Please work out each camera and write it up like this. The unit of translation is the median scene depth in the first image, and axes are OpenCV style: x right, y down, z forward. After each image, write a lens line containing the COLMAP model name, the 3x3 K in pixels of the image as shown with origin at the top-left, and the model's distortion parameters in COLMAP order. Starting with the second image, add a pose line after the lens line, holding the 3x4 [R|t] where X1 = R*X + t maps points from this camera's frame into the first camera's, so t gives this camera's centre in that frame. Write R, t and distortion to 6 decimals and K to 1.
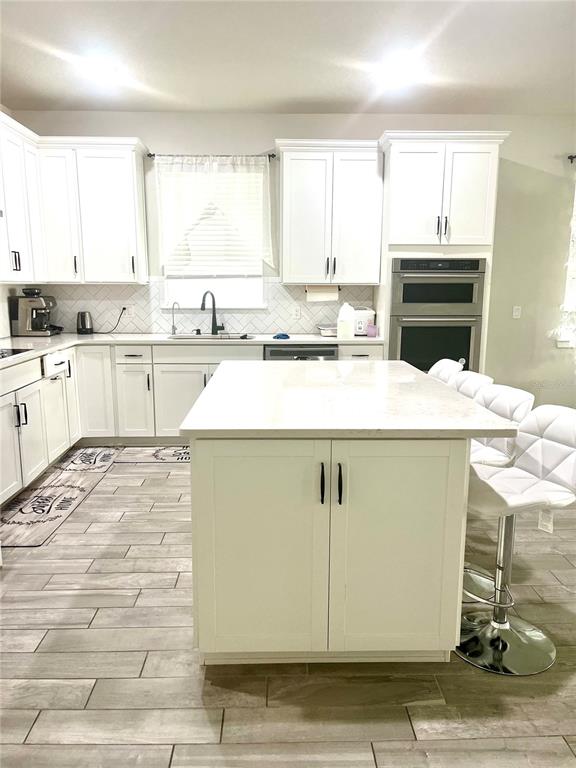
lens RADIAL K [[585.0, 0, 288.4], [0, 585.0, 385.2], [0, 0, 1]] dist [0.061166, -0.063059]
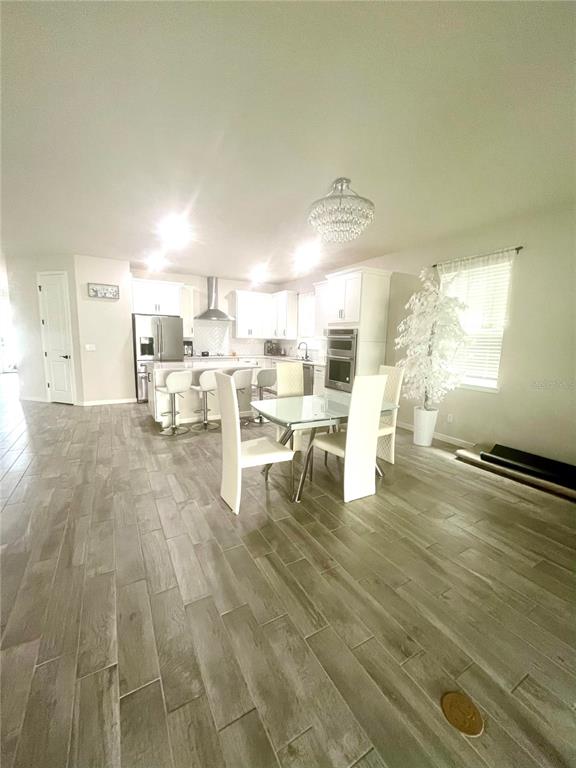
lens RADIAL K [[309.9, 0, 287.4], [0, 309.9, 382.6], [0, 0, 1]] dist [-0.004935, -0.000294]
pose [[0.475422, 0.133327, -0.869596, 1.385606], [-0.172676, 0.983365, 0.056365, -0.063472], [0.862645, 0.123361, 0.490536, 0.358090]]
